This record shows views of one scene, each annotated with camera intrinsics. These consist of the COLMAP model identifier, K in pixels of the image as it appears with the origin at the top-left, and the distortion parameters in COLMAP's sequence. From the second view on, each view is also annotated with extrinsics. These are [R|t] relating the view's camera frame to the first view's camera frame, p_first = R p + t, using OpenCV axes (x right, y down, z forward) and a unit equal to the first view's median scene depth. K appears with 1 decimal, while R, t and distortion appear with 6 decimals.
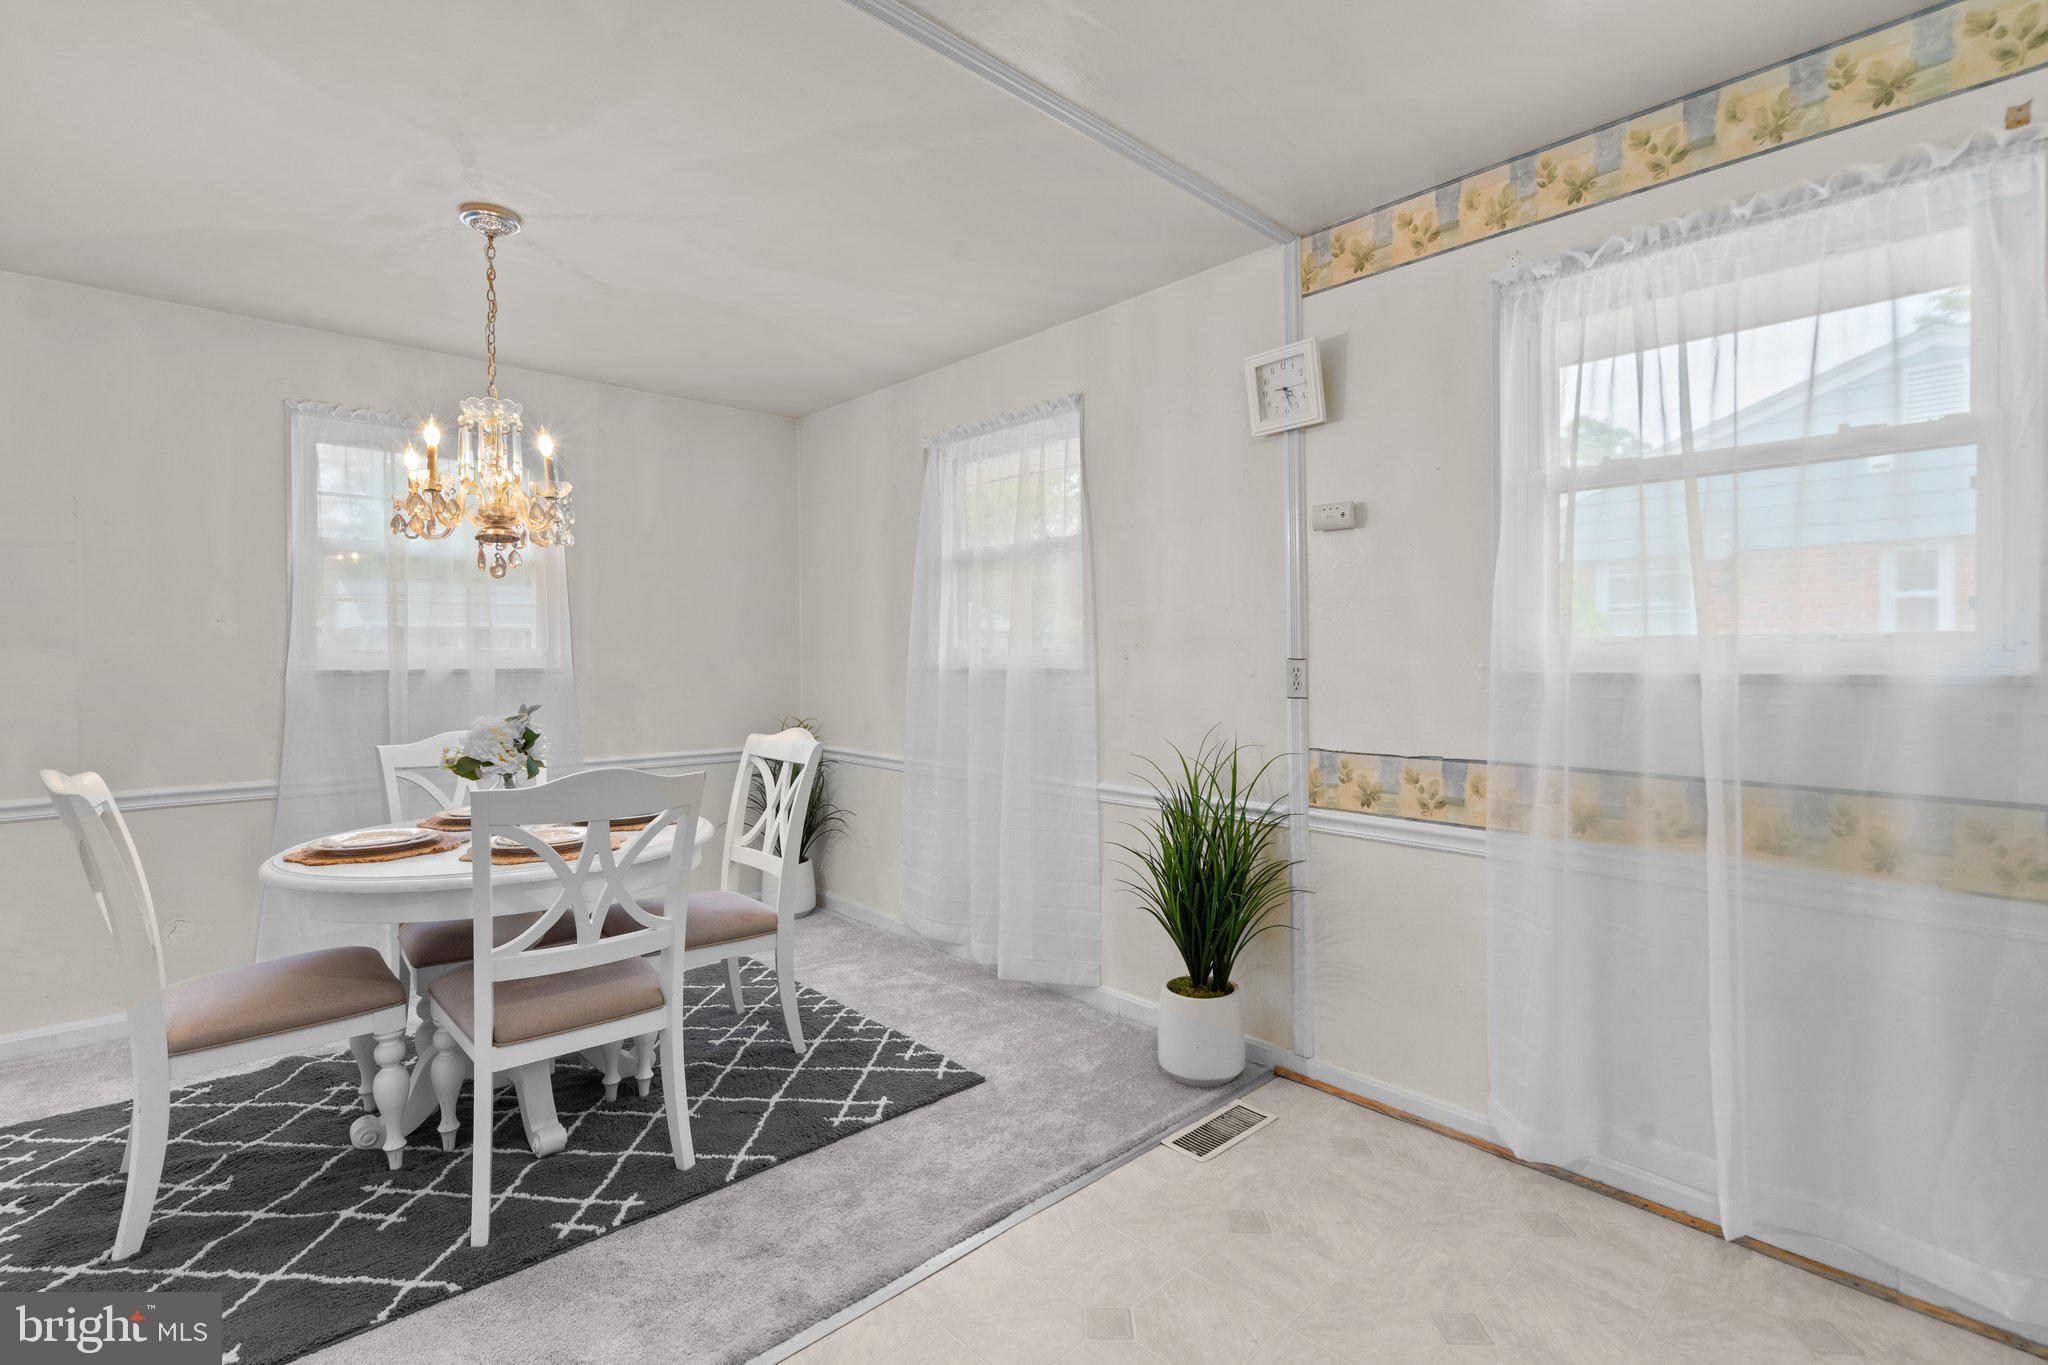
lens RADIAL K [[957.4, 0, 1030.2], [0, 957.4, 674.4], [0, 0, 1]] dist [-0.000402, -0.000110]
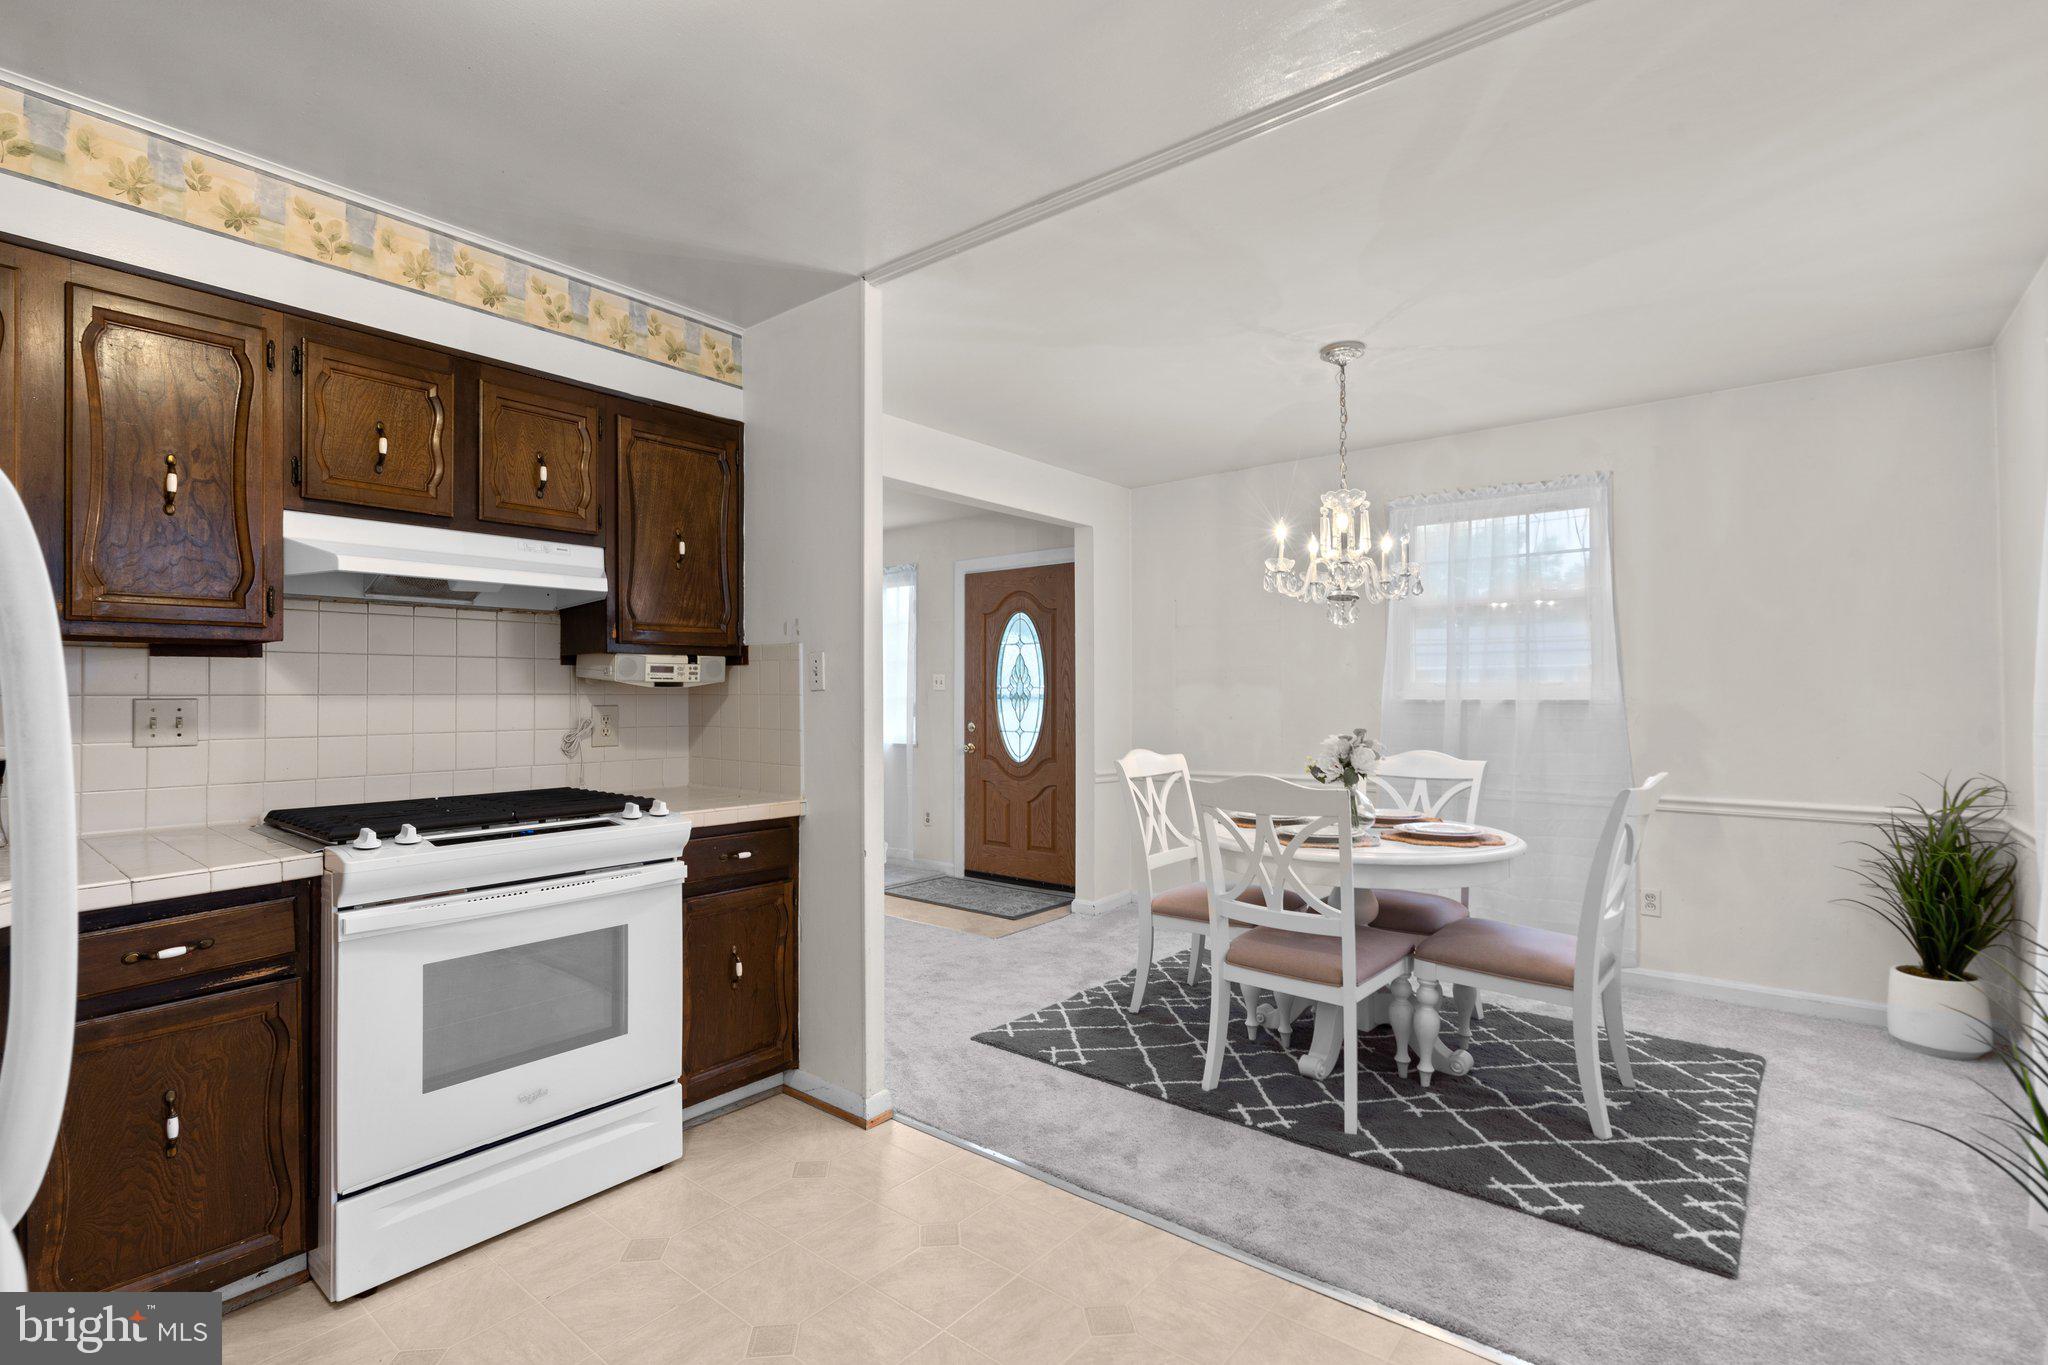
lens RADIAL K [[957.4, 0, 1028.1], [0, 957.4, 689.2], [0, 0, 1]] dist [-0.000402, -0.000110]
pose [[0.118422, -0.002988, -0.992959, 0.666895], [-0.013972, 0.999891, -0.004675, -0.006635], [0.992865, 0.014428, 0.118367, 0.426003]]
